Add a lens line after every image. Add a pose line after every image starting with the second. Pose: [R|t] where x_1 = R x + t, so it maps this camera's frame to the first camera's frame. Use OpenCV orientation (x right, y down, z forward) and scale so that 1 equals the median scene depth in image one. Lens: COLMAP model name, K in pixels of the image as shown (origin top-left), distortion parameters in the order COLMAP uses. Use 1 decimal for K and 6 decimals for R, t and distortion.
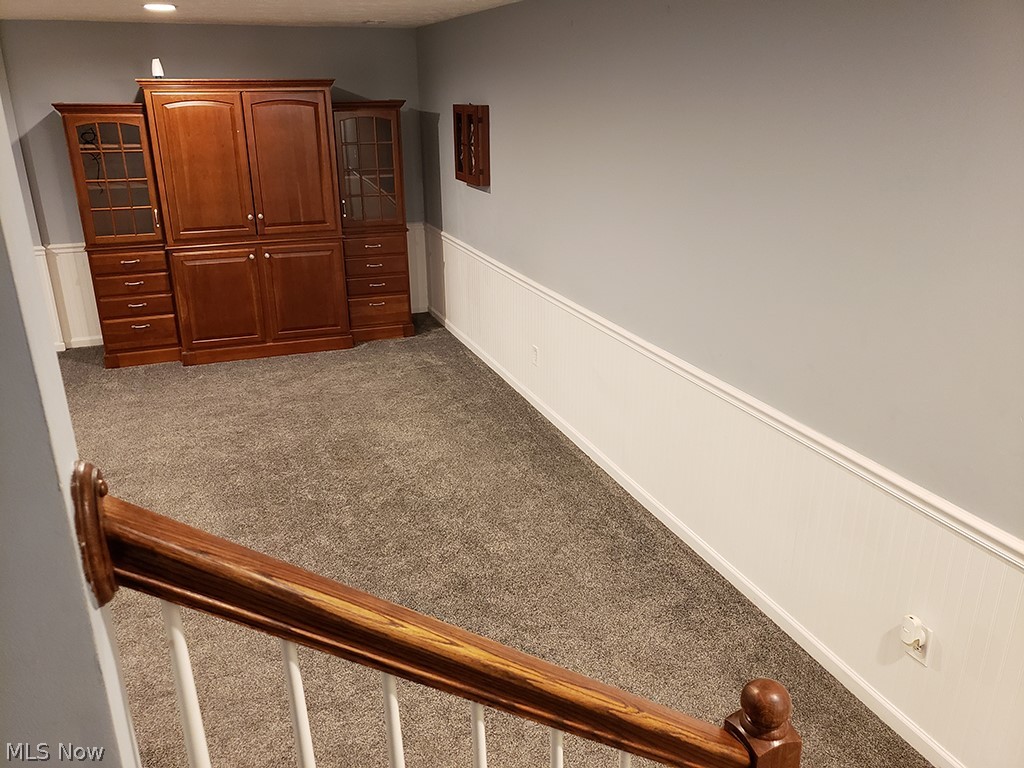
lens RADIAL K [[787.7, 0, 512.0], [0, 787.7, 384.0], [0, 0, 1]] dist [0.015674, 0.003596]
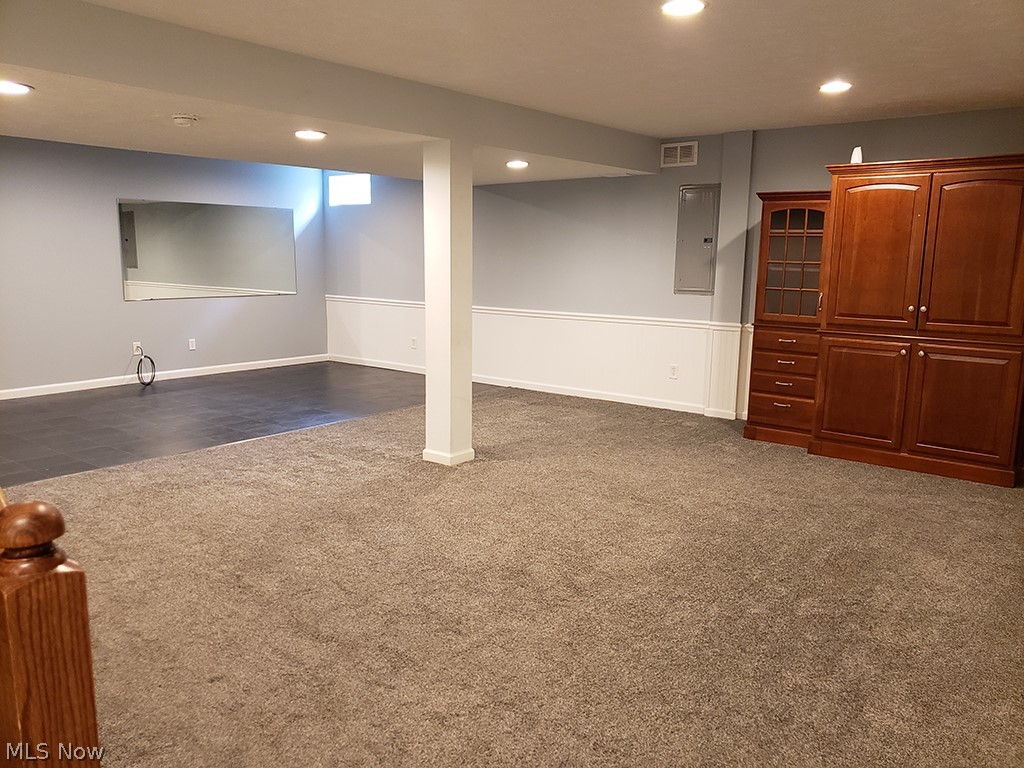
lens RADIAL K [[787.7, 0, 512.0], [0, 787.7, 384.0], [0, 0, 1]] dist [0.015674, 0.003596]
pose [[0.508340, 0.157102, -0.846705, 0.207655], [-0.317125, 0.948274, -0.014446, 0.025957], [0.800639, 0.275854, 0.531867, 0.181527]]
